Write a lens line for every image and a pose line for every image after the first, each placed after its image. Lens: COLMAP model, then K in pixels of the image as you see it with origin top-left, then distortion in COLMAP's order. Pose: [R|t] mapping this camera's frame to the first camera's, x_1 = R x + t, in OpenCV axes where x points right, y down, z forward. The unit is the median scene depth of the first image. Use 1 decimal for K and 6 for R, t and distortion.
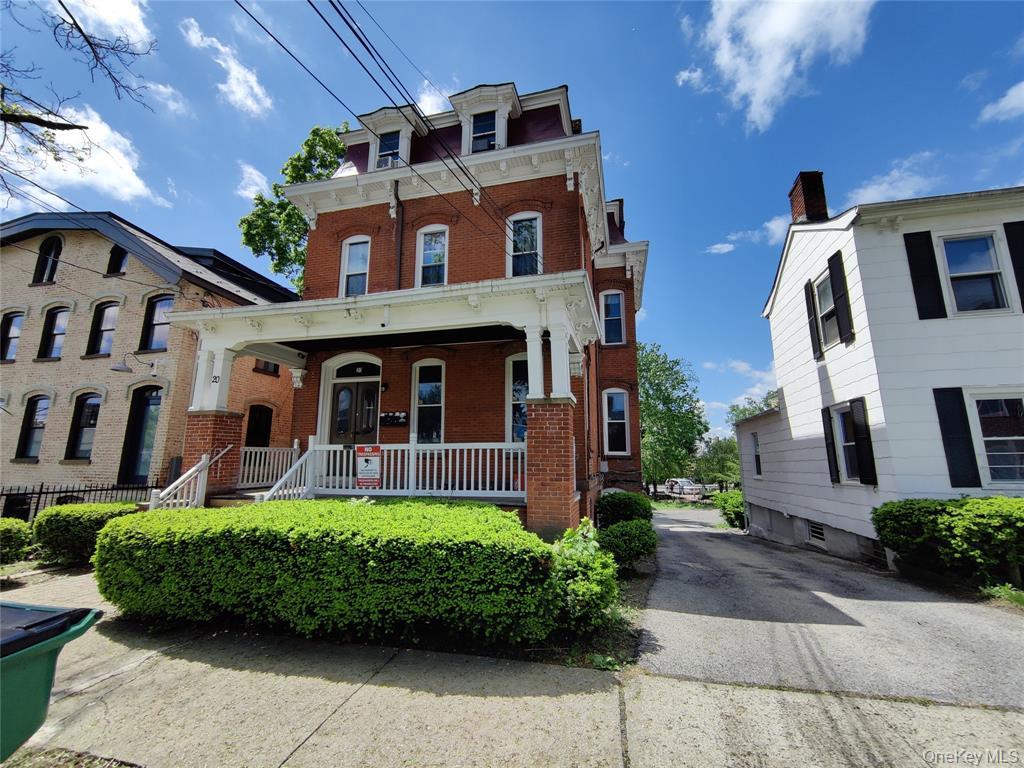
lens RADIAL K [[441.2, 0, 513.4], [0, 441.2, 381.7], [0, 0, 1]] dist [-0.002464, 0.000032]
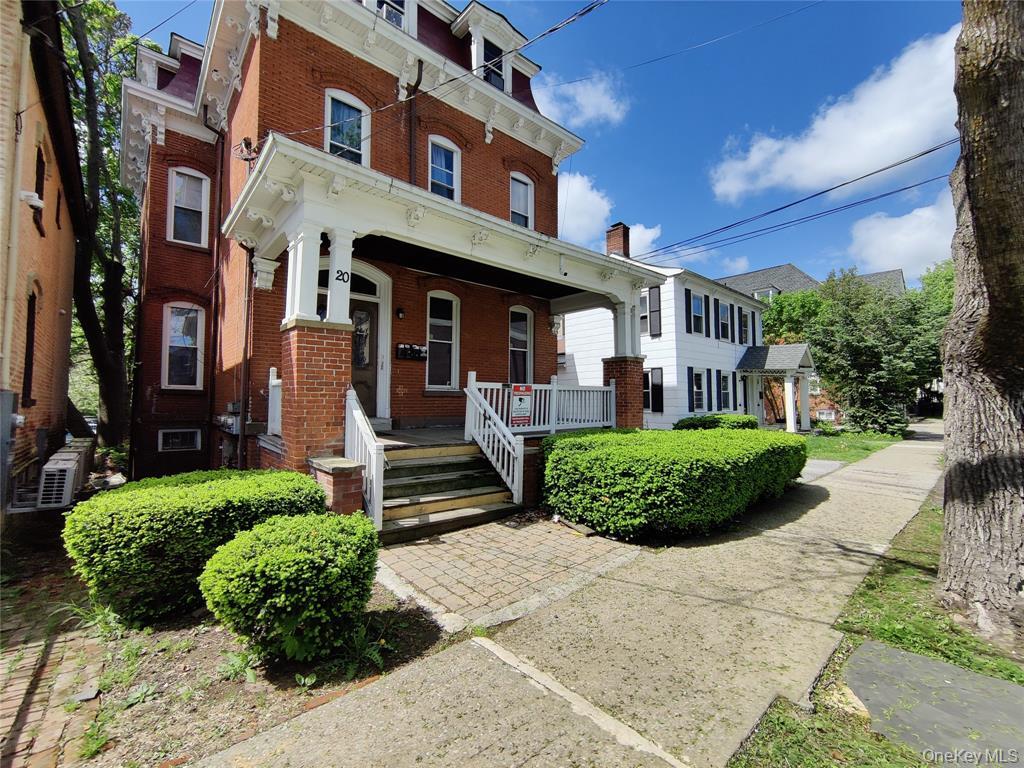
lens RADIAL K [[452.1, 0, 552.1], [0, 452.1, 382.5], [0, 0, 1]] dist [0.014104, 0.000096]
pose [[0.530920, 0.035099, 0.846695, -0.917391], [-0.156996, 0.985920, 0.057574, 0.048966], [-0.832752, -0.163495, 0.528955, 0.278022]]
